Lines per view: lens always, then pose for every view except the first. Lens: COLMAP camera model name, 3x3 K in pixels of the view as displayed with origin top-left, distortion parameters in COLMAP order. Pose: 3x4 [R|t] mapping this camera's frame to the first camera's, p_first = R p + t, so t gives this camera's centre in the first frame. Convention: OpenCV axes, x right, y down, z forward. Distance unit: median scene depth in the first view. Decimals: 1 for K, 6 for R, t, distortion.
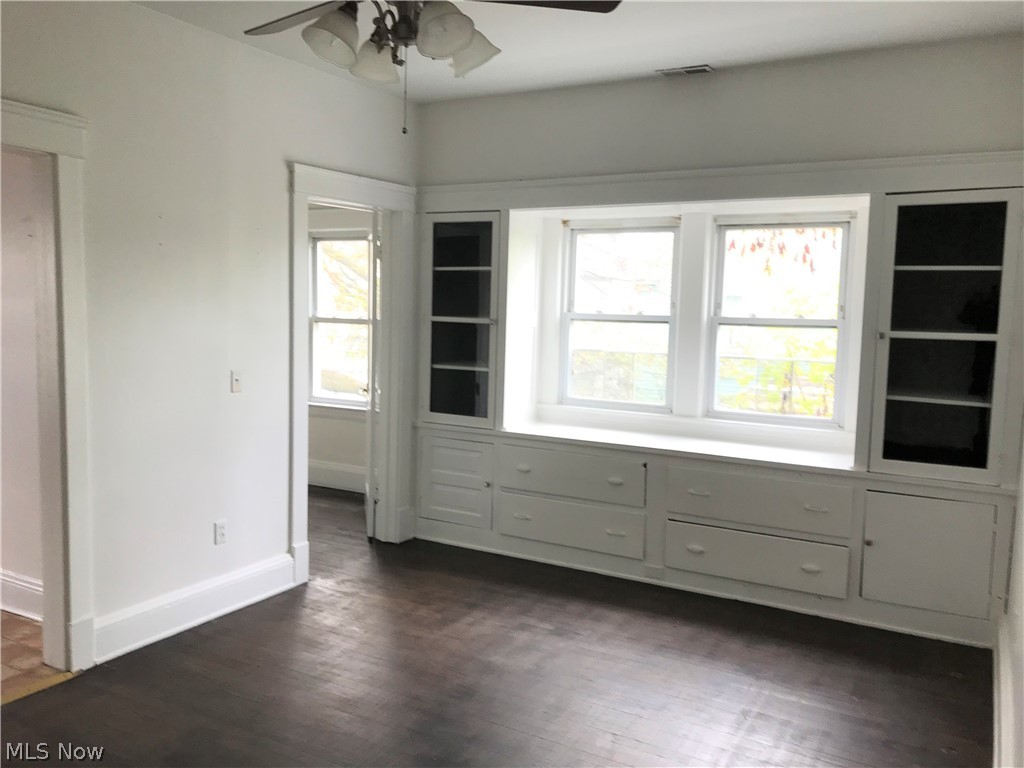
lens RADIAL K [[843.5, 0, 516.1], [0, 843.5, 377.1], [0, 0, 1]] dist [0.038848, -0.054187]
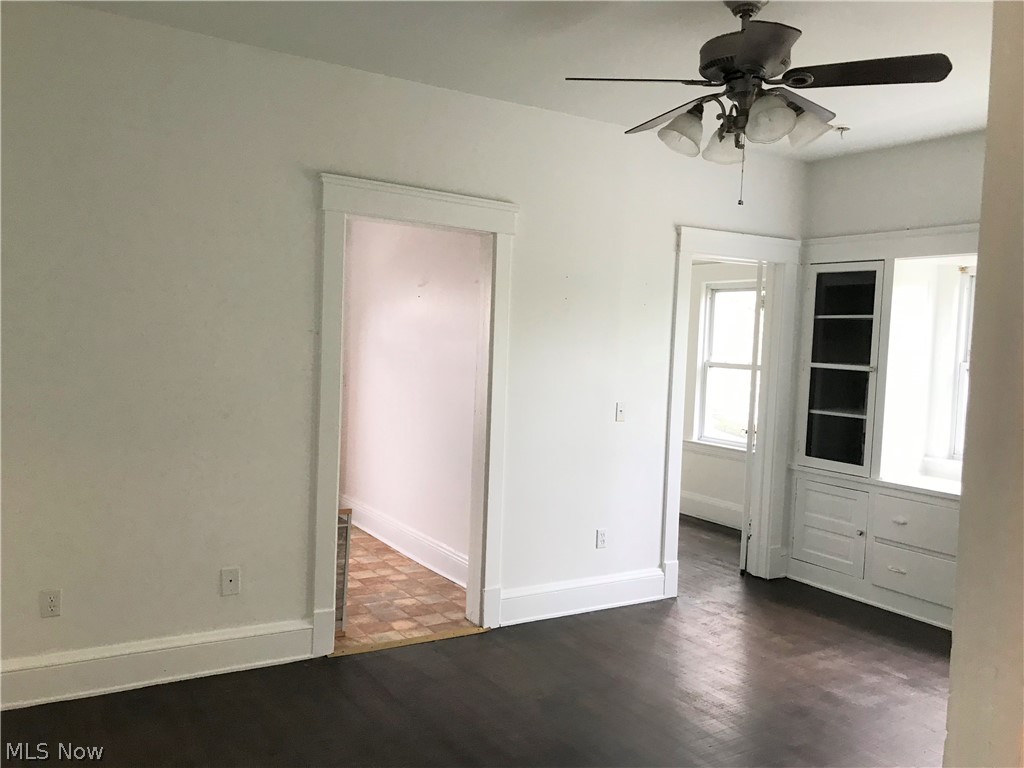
lens RADIAL K [[843.5, 0, 511.1], [0, 843.5, 389.1], [0, 0, 1]] dist [0.038848, -0.054187]
pose [[0.878445, 0.039481, -0.476209, 0.084547], [-0.060167, 0.997788, -0.028265, 0.013081], [0.474040, 0.053482, 0.878878, -0.099138]]
